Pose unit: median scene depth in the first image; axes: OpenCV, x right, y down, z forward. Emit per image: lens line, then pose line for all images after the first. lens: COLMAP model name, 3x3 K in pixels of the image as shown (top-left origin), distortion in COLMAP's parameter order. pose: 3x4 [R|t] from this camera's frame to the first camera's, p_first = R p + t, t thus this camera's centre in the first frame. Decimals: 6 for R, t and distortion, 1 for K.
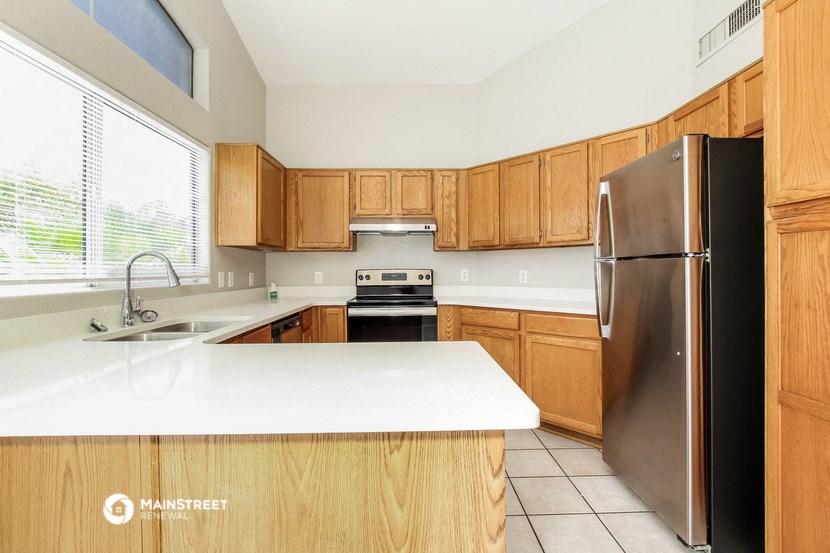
lens RADIAL K [[415.7, 0, 412.6], [0, 415.7, 272.5], [0, 0, 1]] dist [-0.001375, 0.002148]
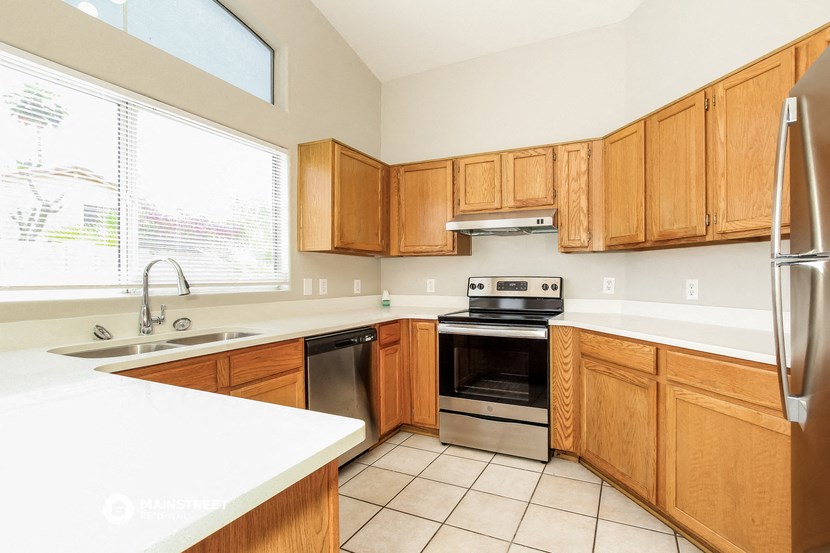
lens RADIAL K [[415.7, 0, 419.2], [0, 415.7, 278.2], [0, 0, 1]] dist [-0.001375, 0.002148]
pose [[0.896114, 0.007173, -0.443766, 0.179465], [-0.007948, 0.999968, 0.000114, -0.004133], [0.443753, 0.003425, 0.896143, 0.235083]]
